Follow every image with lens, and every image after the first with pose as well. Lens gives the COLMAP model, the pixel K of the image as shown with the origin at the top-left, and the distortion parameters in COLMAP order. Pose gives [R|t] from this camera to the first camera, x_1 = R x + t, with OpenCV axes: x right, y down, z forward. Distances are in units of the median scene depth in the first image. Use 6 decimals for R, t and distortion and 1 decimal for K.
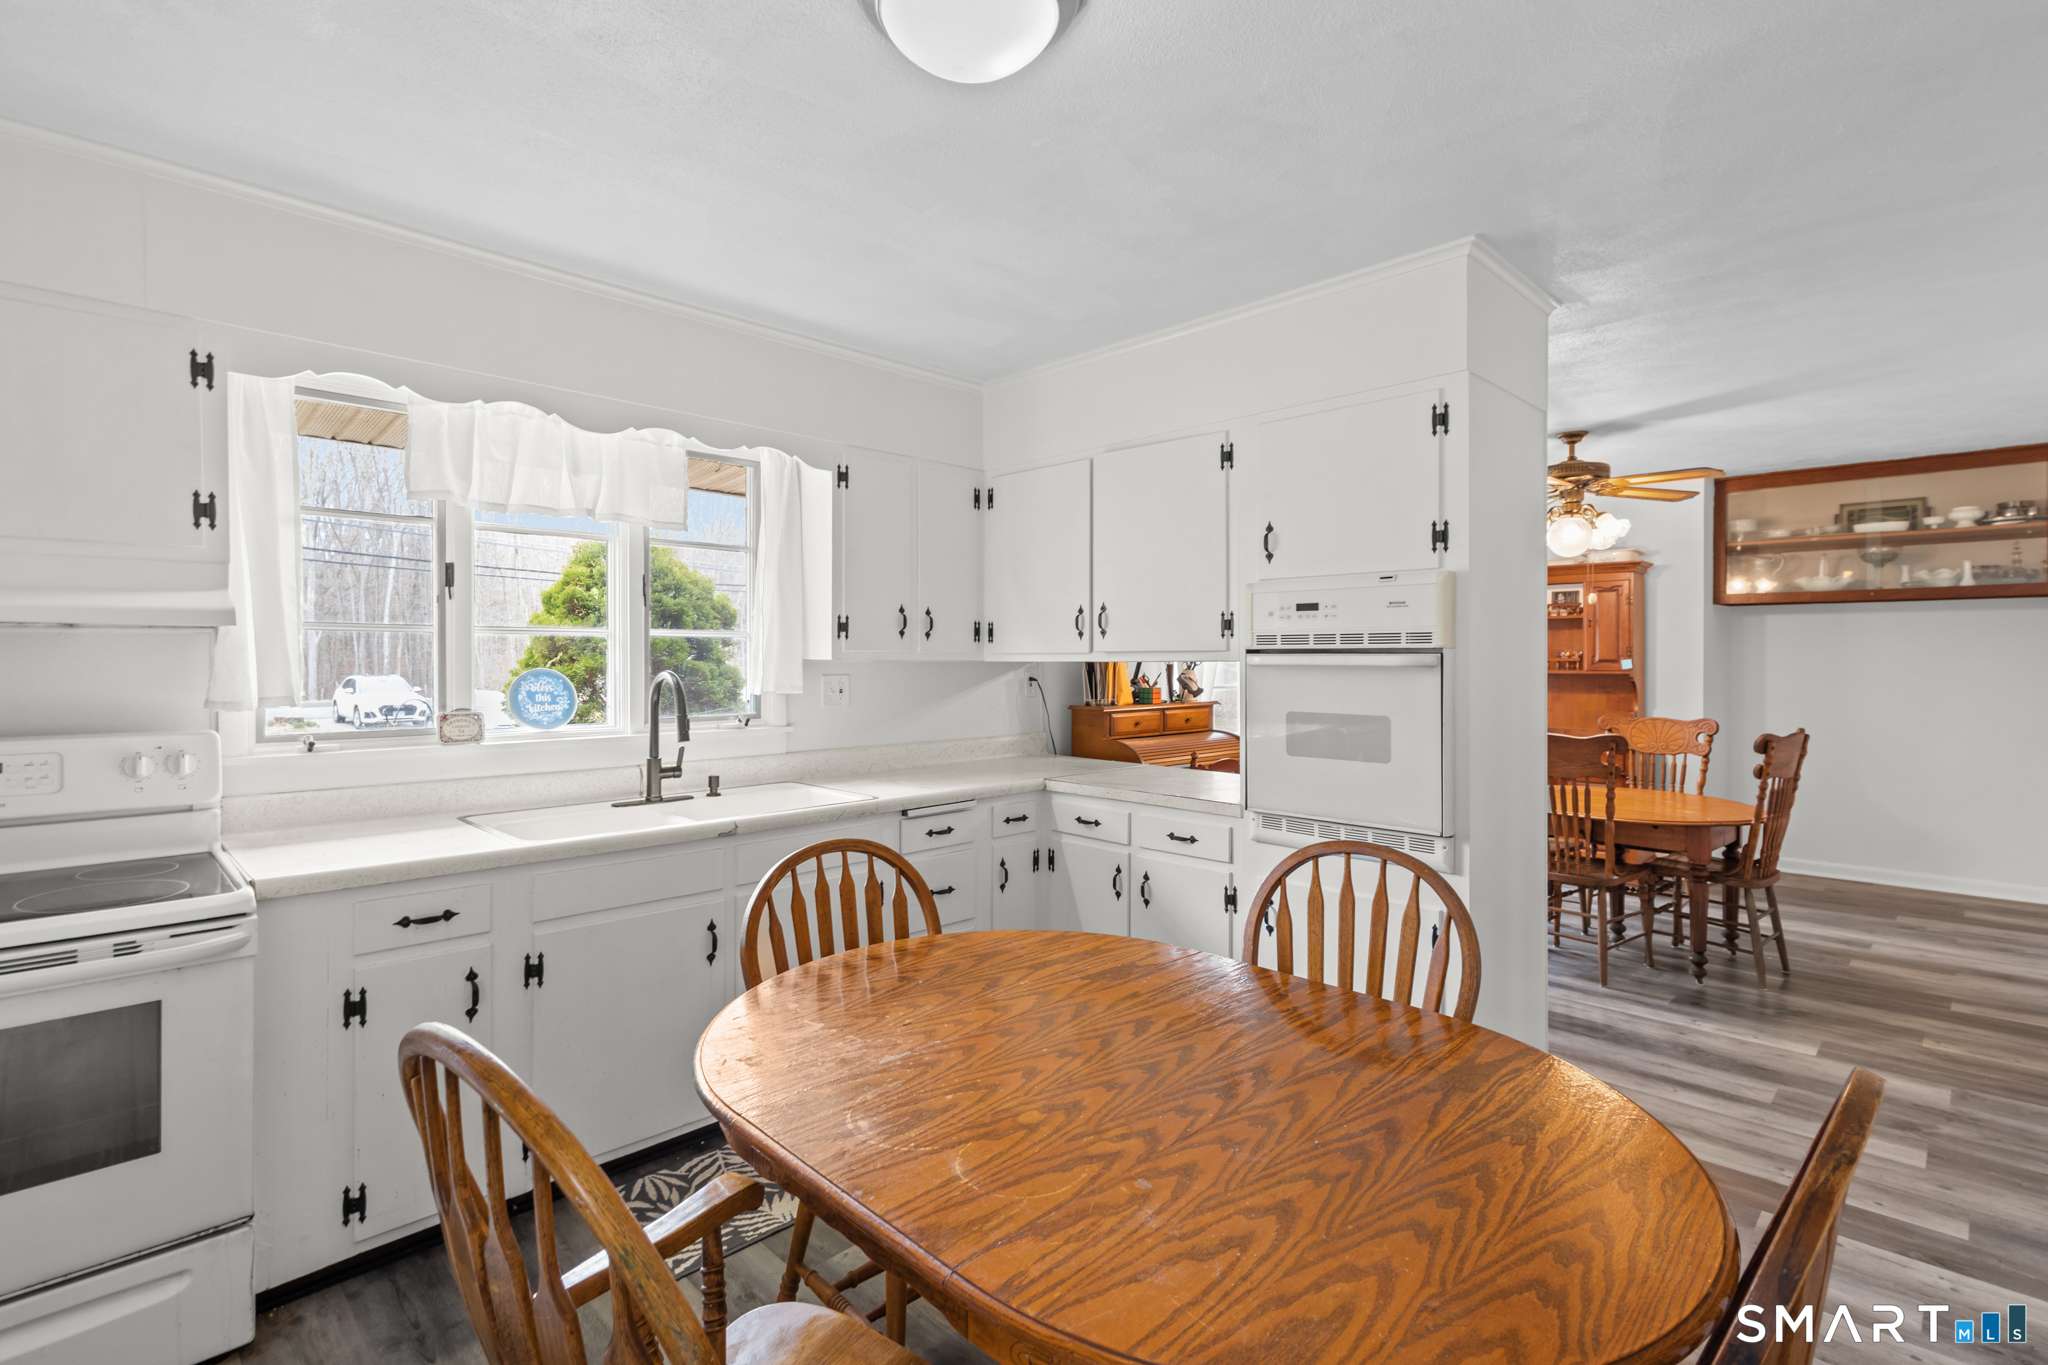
lens RADIAL K [[952.4, 0, 1023.4], [0, 952.4, 667.2], [0, 0, 1]] dist [0.008524, -0.000968]
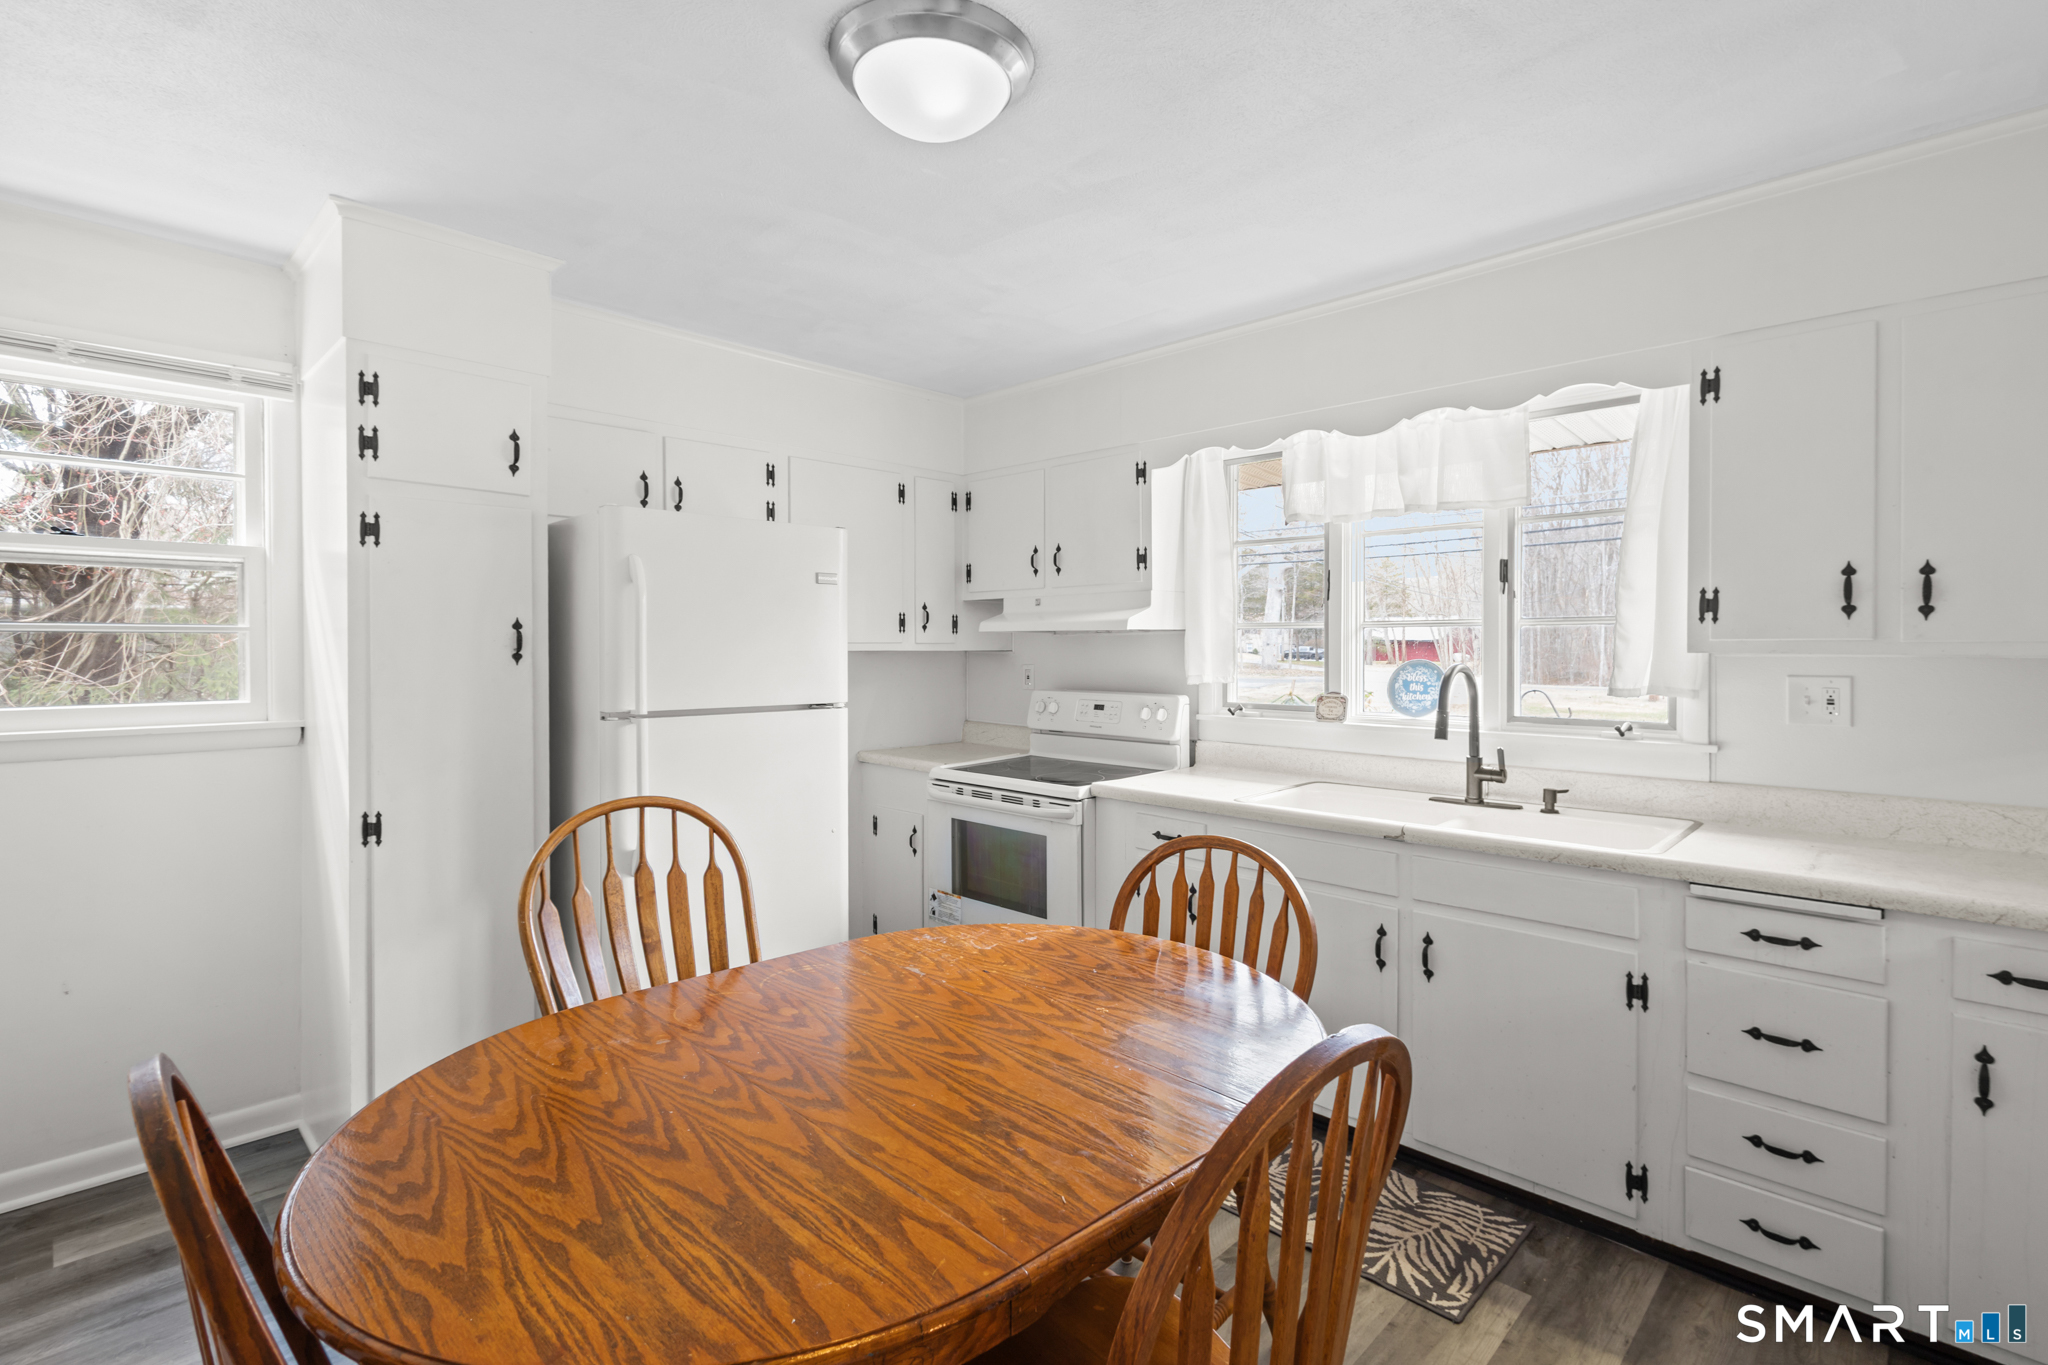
lens RADIAL K [[957.8, 0, 1023.5], [0, 957.8, 655.0], [0, 0, 1]] dist [0.003065, 0.000056]
pose [[0.014457, 0.007450, -0.999868, 0.548870], [-0.010299, 0.999920, 0.007301, -0.006825], [0.999842, 0.010192, 0.014533, 0.550526]]
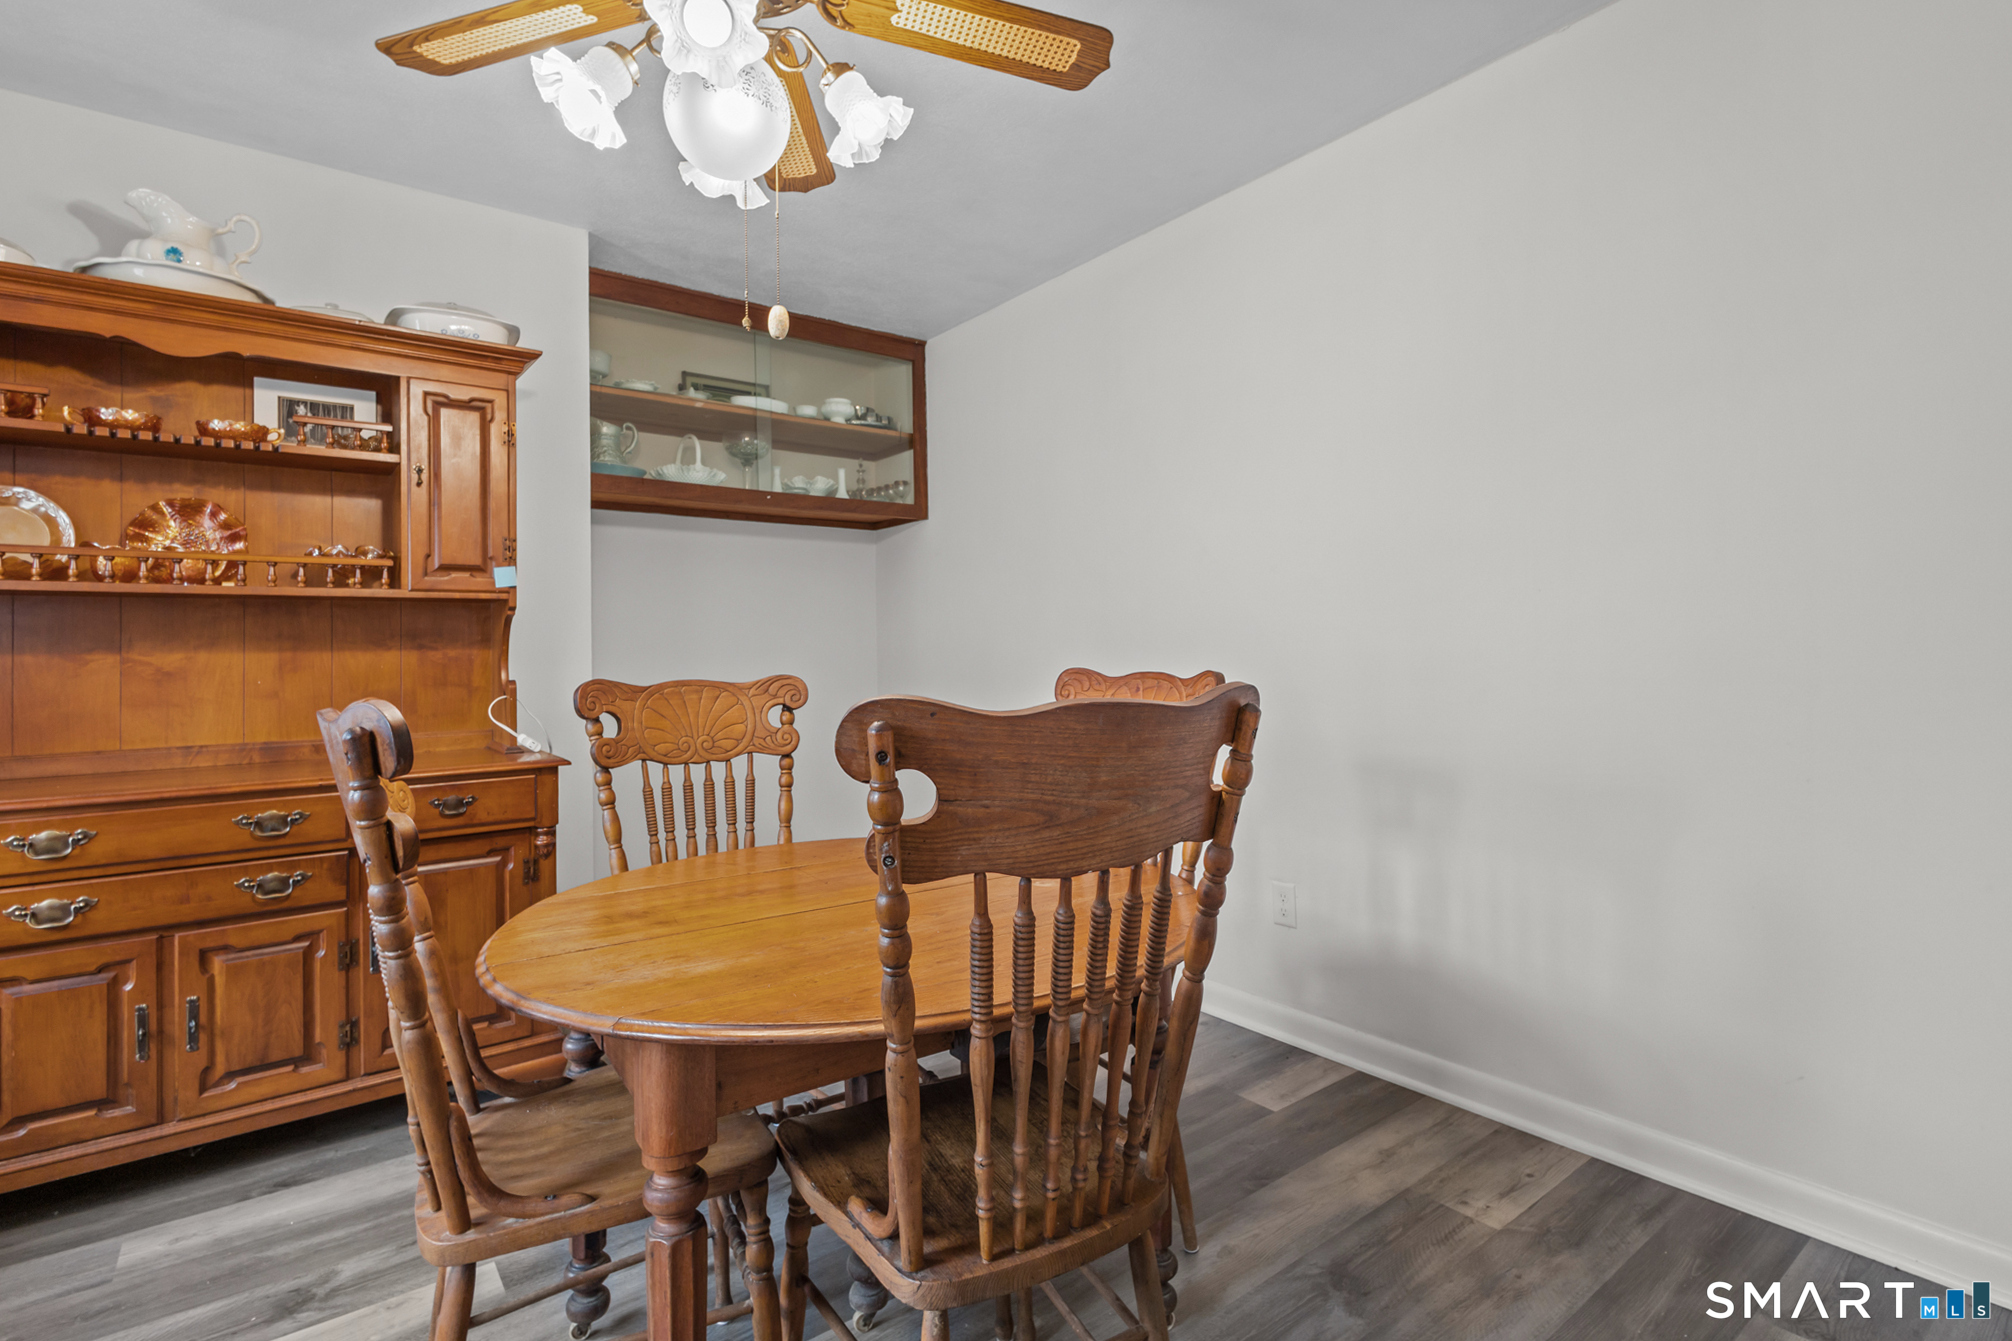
lens RADIAL K [[964.3, 0, 1008.9], [0, 964.3, 632.4], [0, 0, 1]] dist [0.004738, 0.000356]
pose [[0.132637, 0.022397, 0.990912, 0.411167], [0.027941, 0.999263, -0.026326, 0.079496], [-0.990771, 0.031179, 0.131914, 1.348321]]
